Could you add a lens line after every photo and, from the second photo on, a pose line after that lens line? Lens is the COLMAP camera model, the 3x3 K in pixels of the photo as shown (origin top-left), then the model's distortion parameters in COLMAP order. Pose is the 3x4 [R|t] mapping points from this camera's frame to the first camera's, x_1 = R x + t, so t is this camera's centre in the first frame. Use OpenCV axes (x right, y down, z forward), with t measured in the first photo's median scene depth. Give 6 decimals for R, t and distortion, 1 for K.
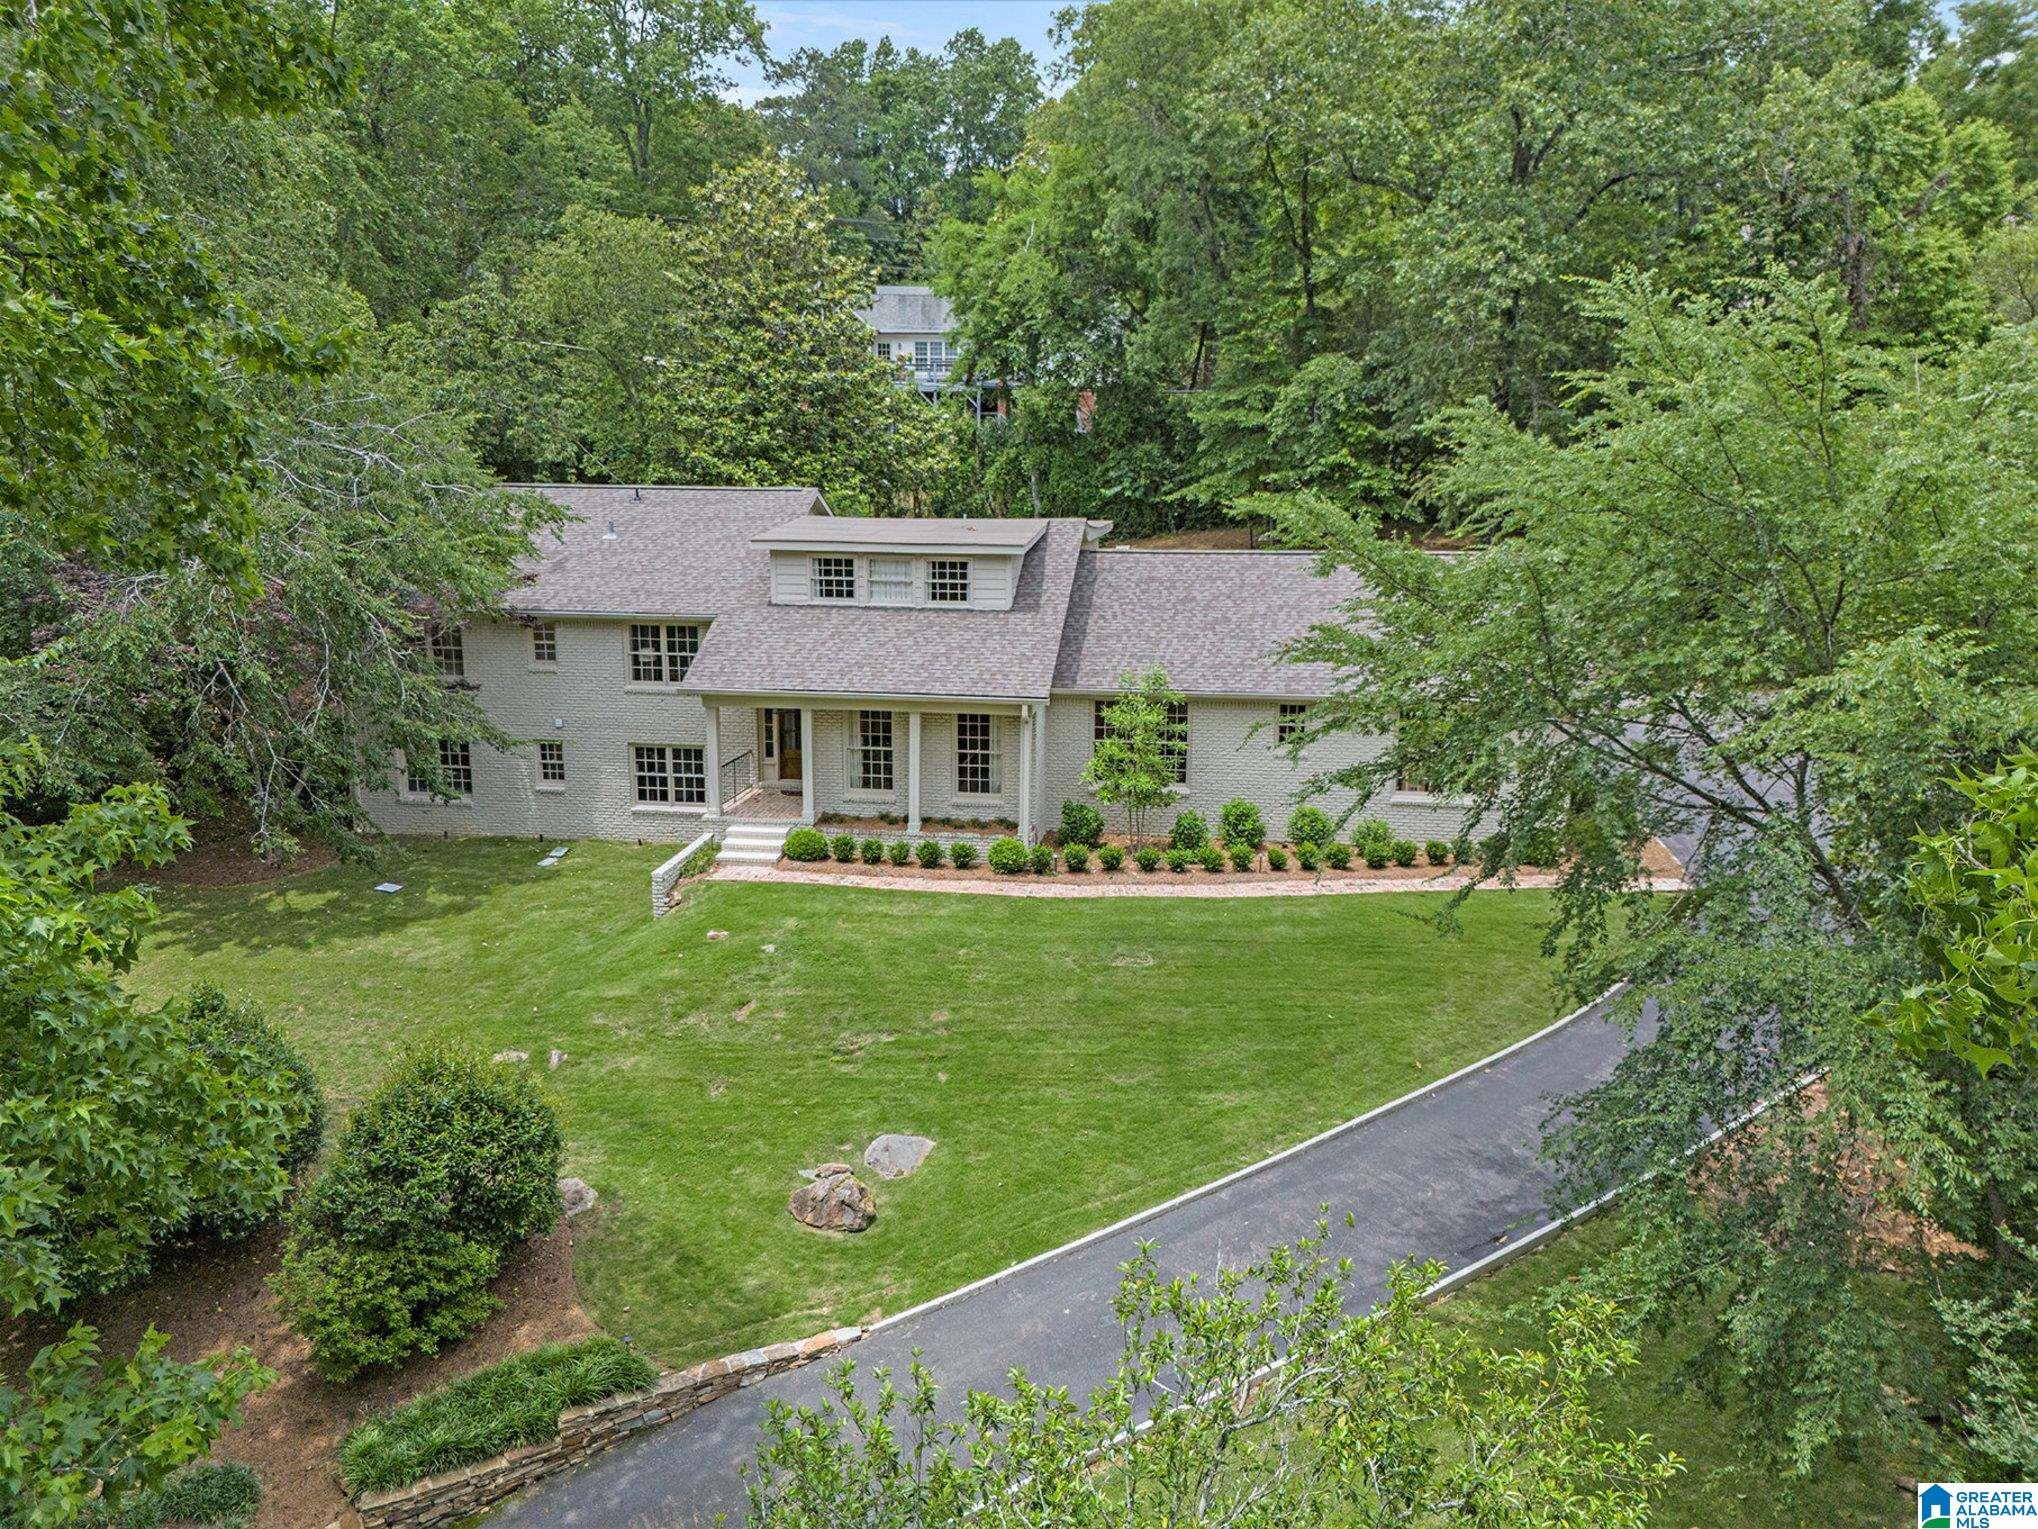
lens RADIAL K [[1497.4, 0, 1034.4], [0, 1497.4, 767.8], [0, 0, 1]] dist [0.096572, -0.169970]
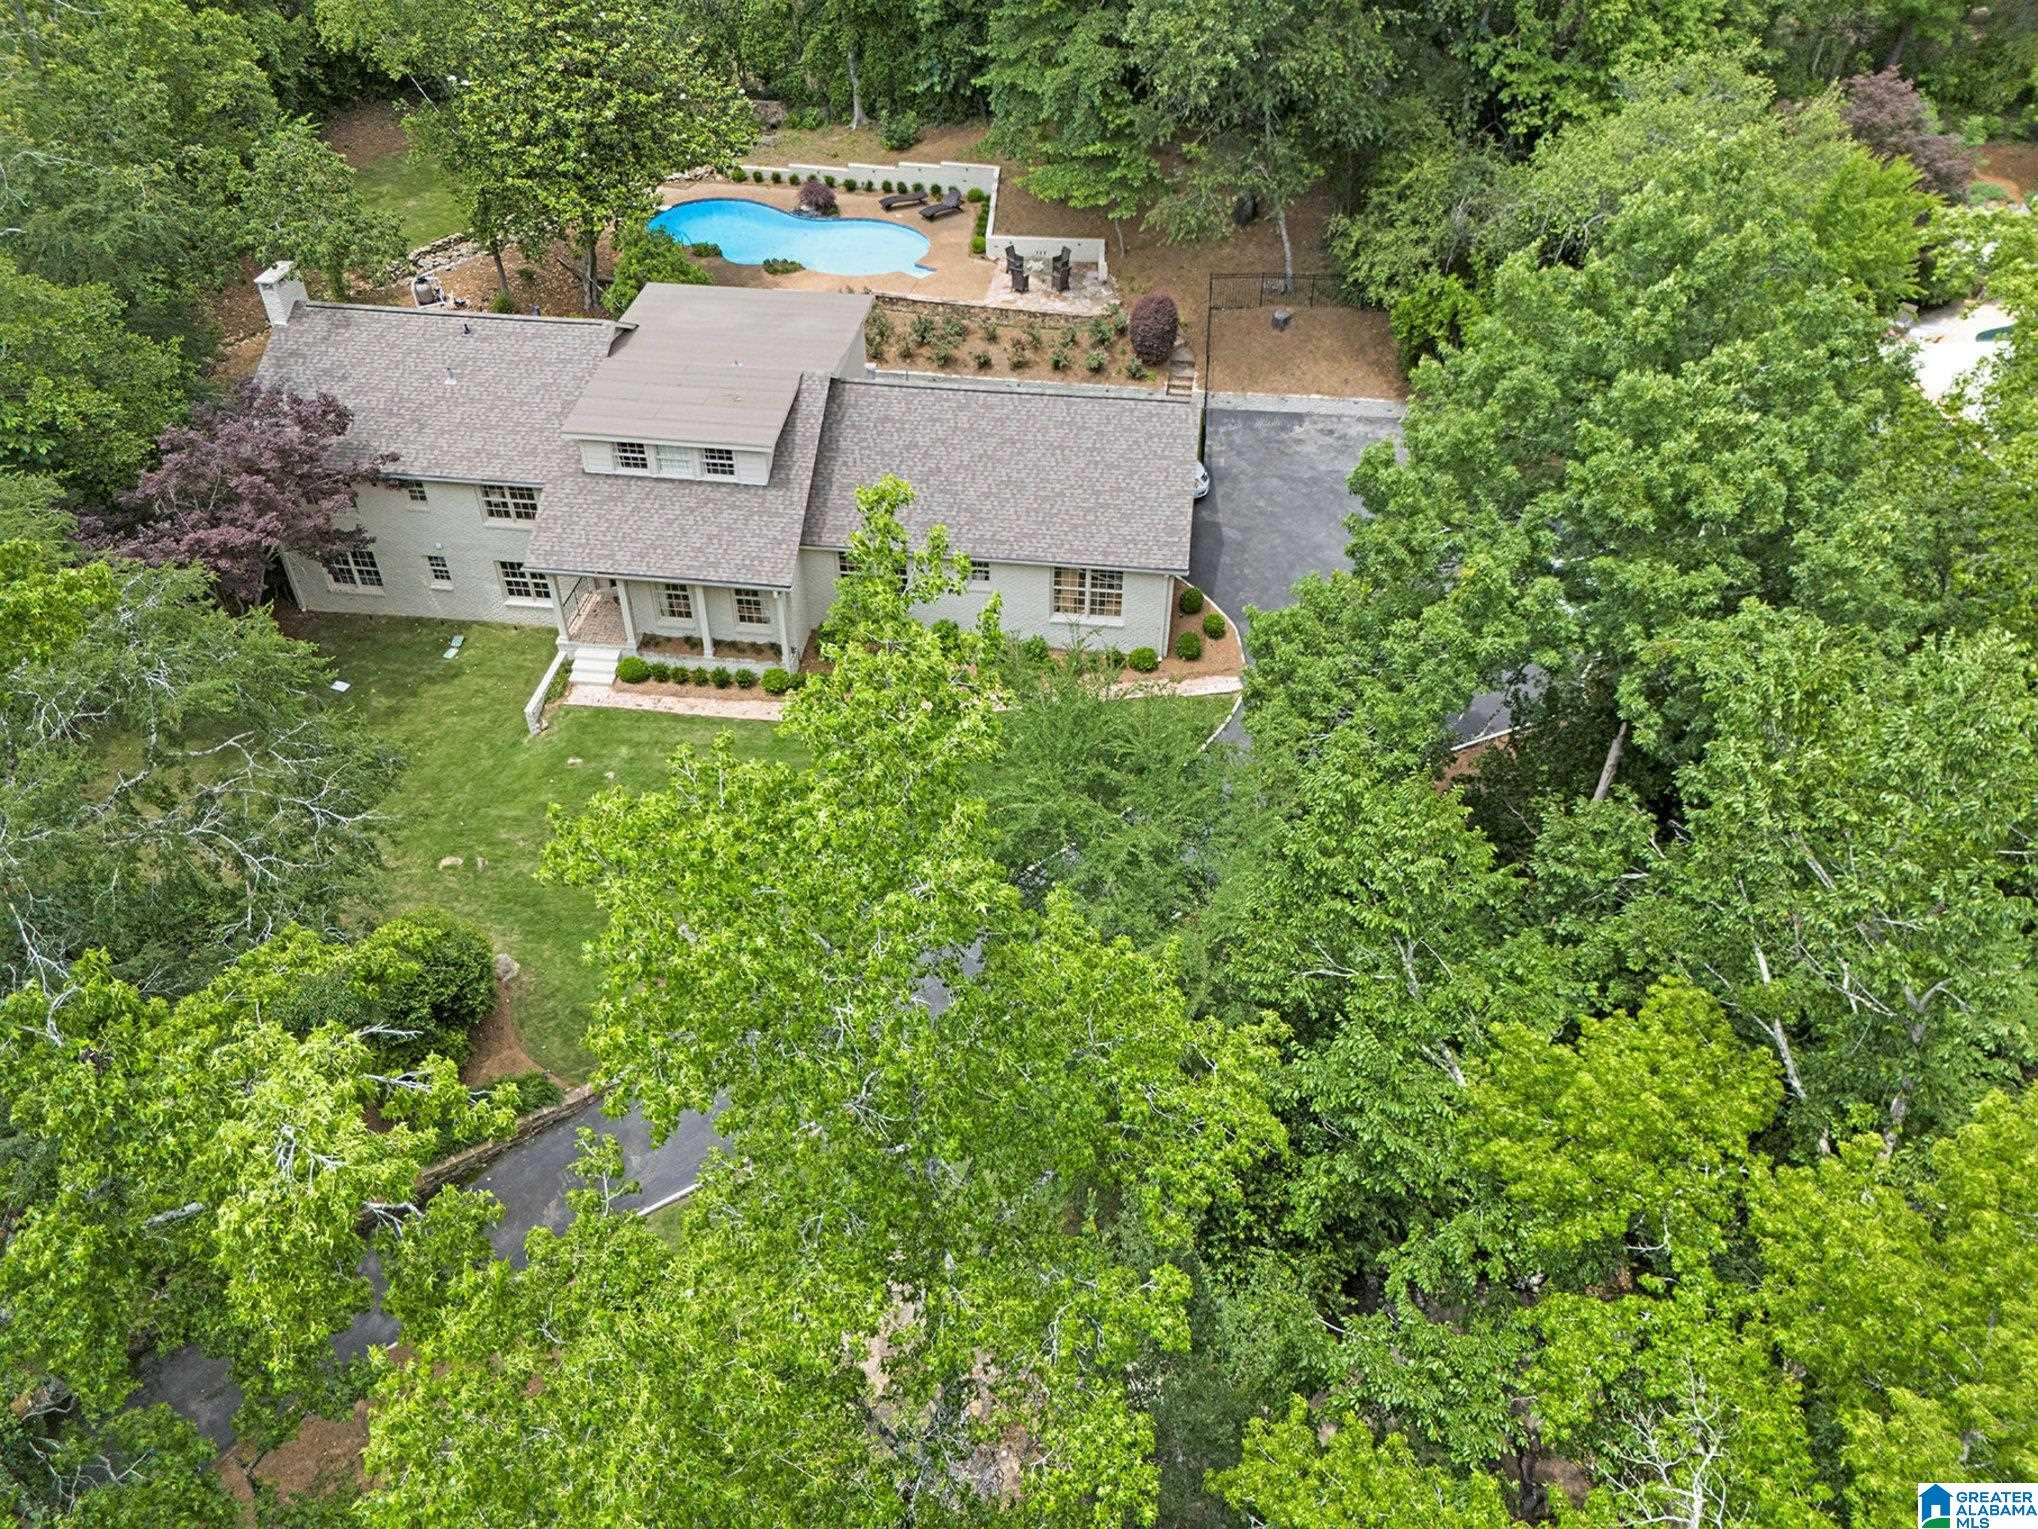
lens RADIAL K [[1497.4, 0, 1034.4], [0, 1497.4, 767.8], [0, 0, 1]] dist [0.096572, -0.169970]
pose [[0.999665, -0.014991, 0.021105, 0.192355], [0.002720, 0.871570, 0.490264, -0.552585], [-0.025744, -0.490042, 0.871318, -0.292279]]
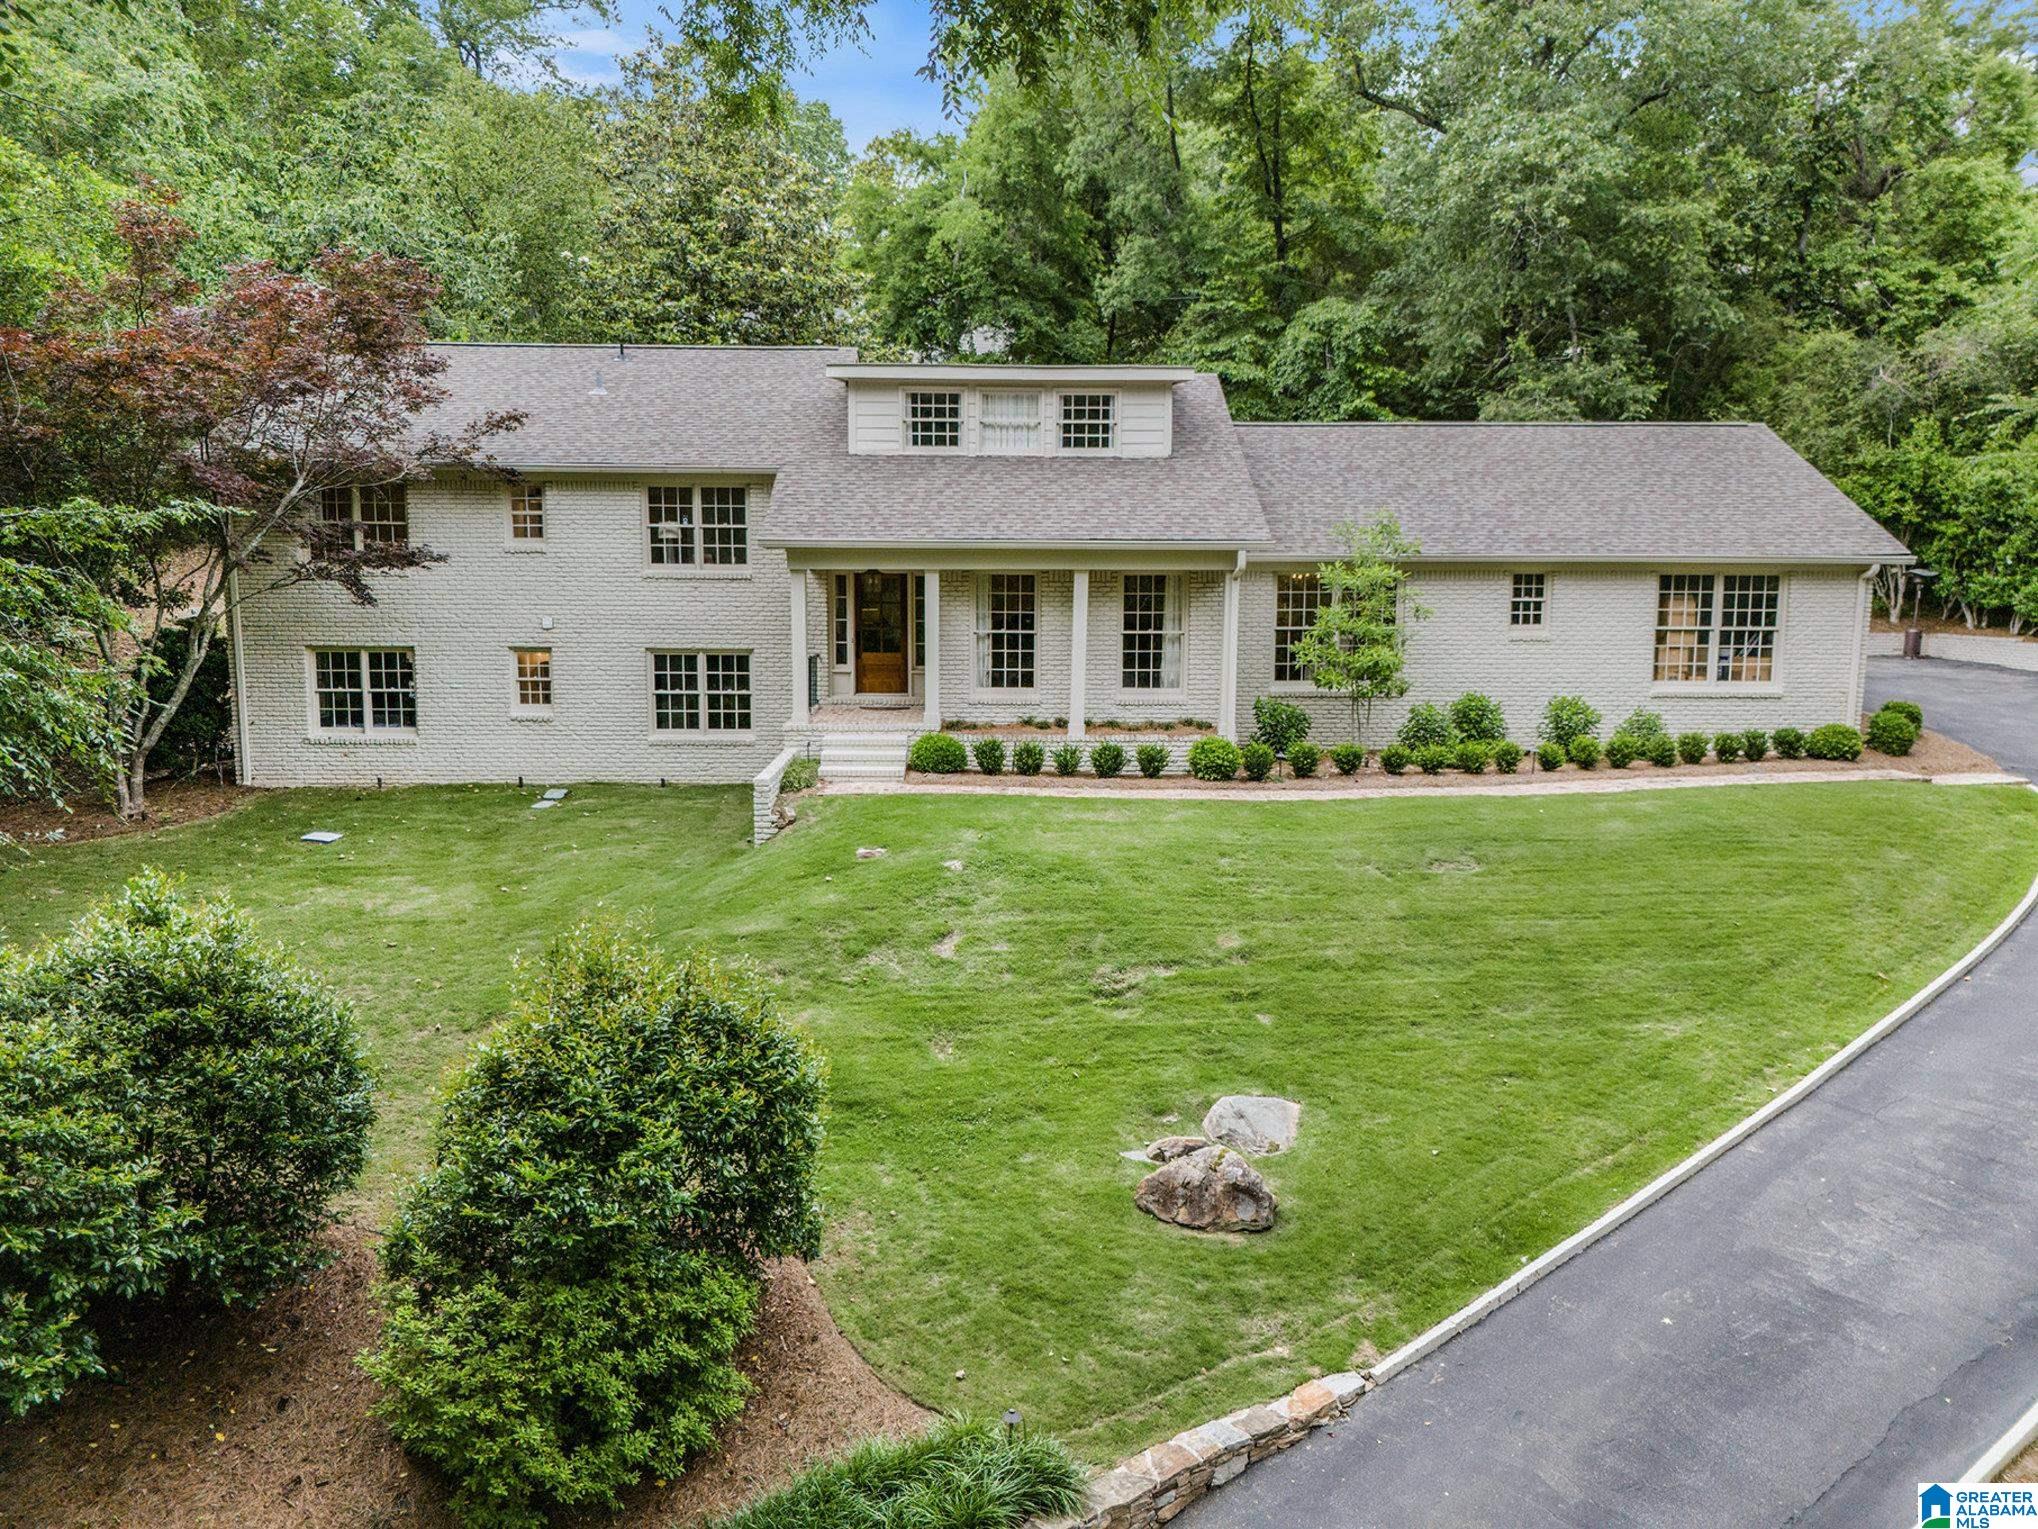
lens RADIAL K [[1500.6, 0, 1019.0], [0, 1500.6, 764.5], [0, 0, 1]] dist [0.083631, -0.164651]
pose [[0.987043, -0.021607, 0.158995, -0.224194], [0.034876, 0.996092, -0.081145, 0.114664], [-0.156621, 0.085639, 0.983939, 0.270129]]
